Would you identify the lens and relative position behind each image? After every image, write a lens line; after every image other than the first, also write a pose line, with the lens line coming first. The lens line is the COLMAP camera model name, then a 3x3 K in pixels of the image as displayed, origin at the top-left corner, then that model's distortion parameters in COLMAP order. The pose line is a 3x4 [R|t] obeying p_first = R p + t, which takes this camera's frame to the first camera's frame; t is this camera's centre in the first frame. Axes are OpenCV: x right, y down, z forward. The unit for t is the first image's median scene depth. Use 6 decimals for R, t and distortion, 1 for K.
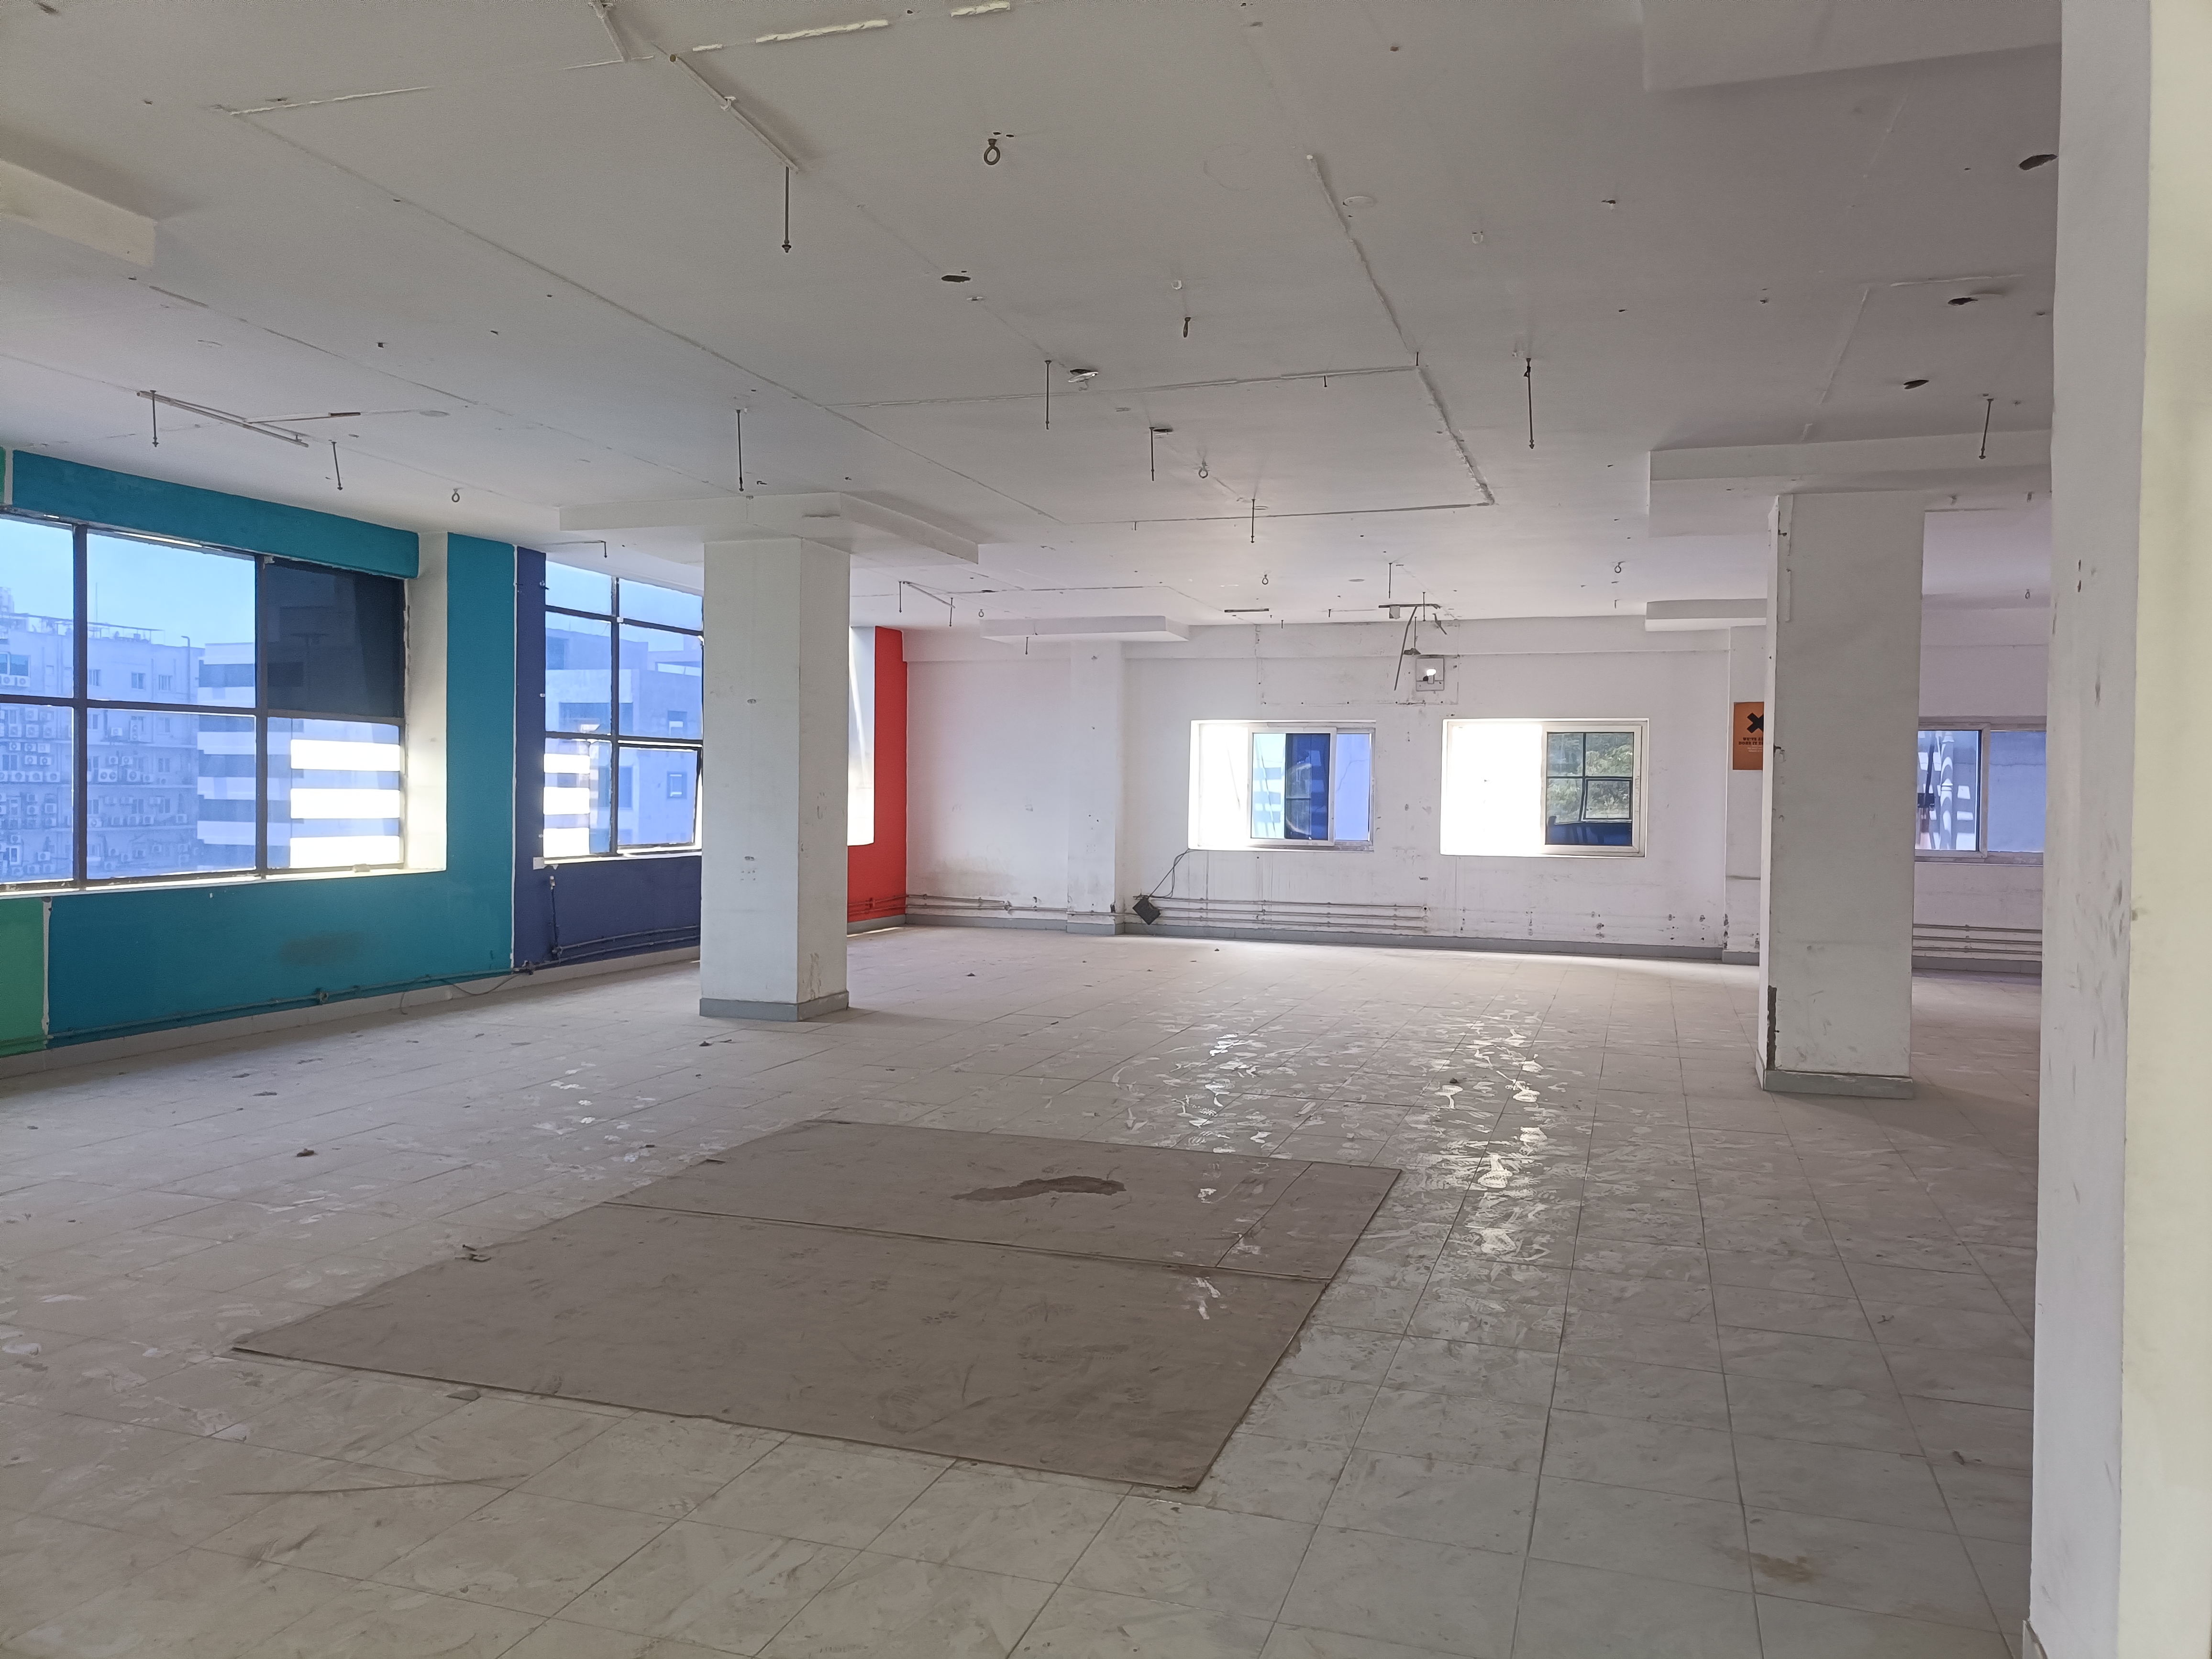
lens RADIAL K [[1624.7, 0, 1109.8], [0, 1624.7, 833.9], [0, 0, 1]] dist [0.054557, -0.036435]
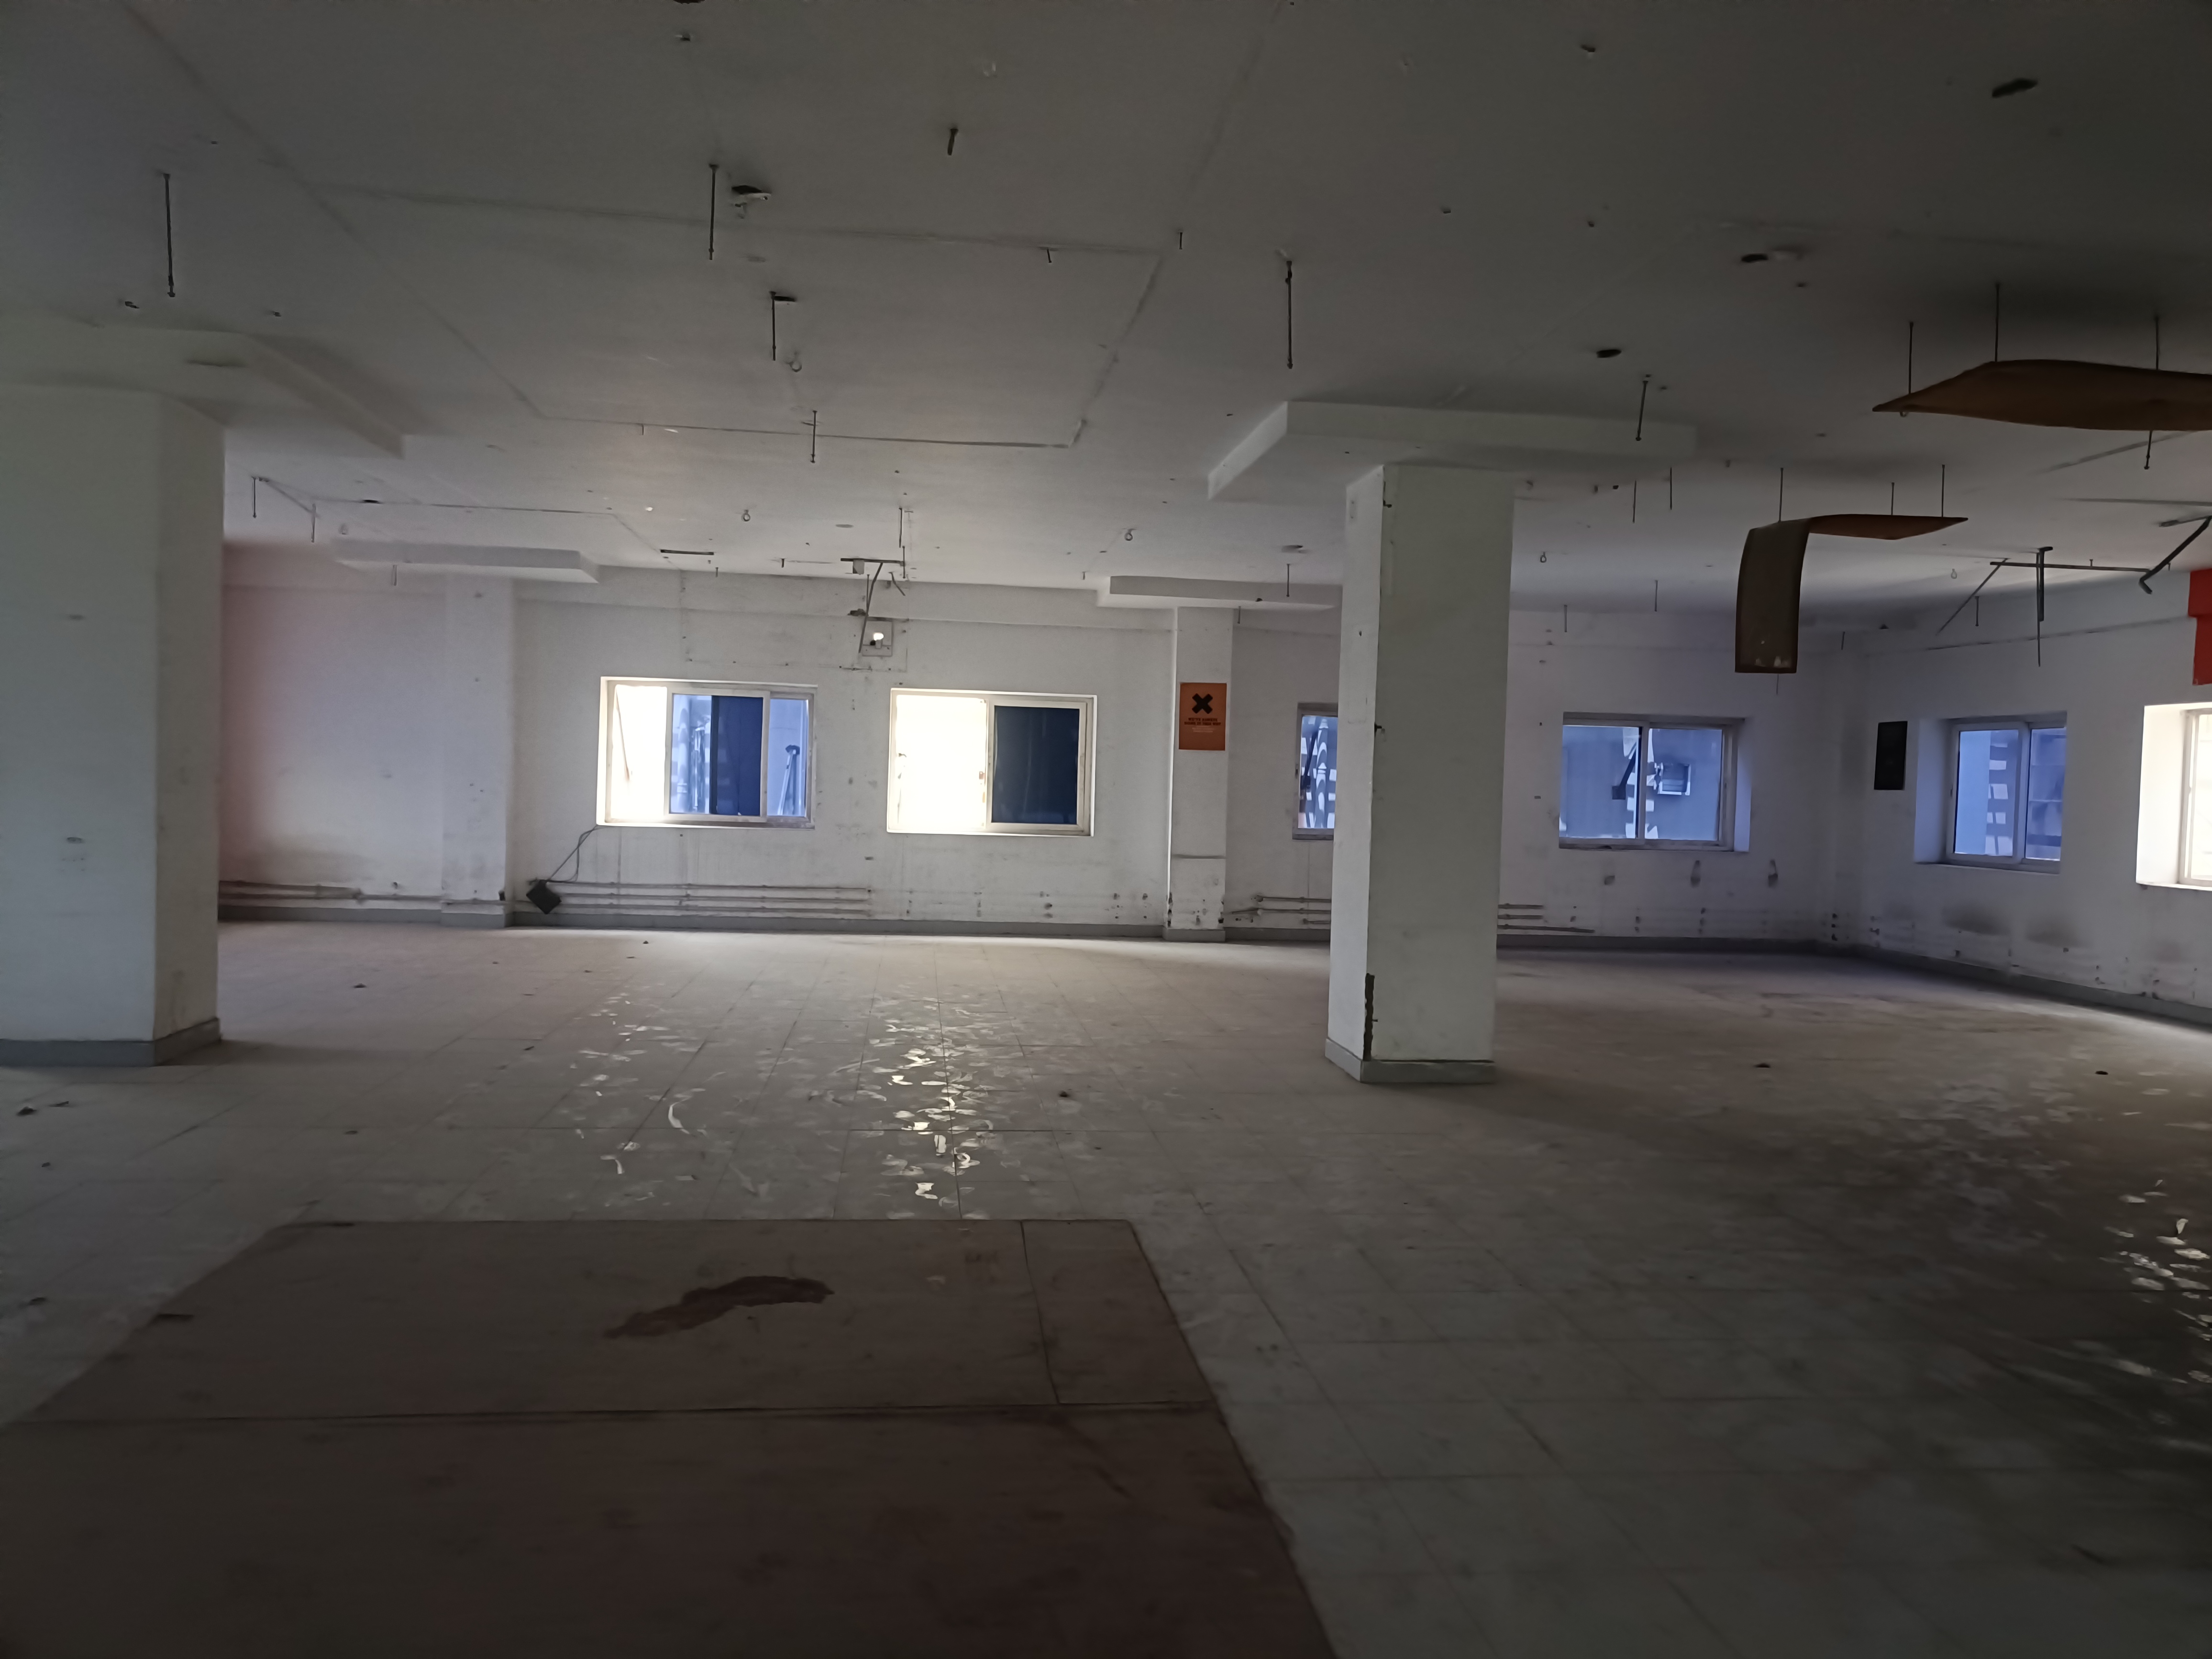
lens RADIAL K [[1624.7, 0, 1105.9], [0, 1624.7, 808.3], [0, 0, 1]] dist [0.054557, -0.036435]
pose [[0.907133, 0.008990, 0.420748, -0.078467], [-0.009209, 0.999956, -0.001511, -0.000901], [-0.420743, -0.002504, 0.907176, 0.109273]]
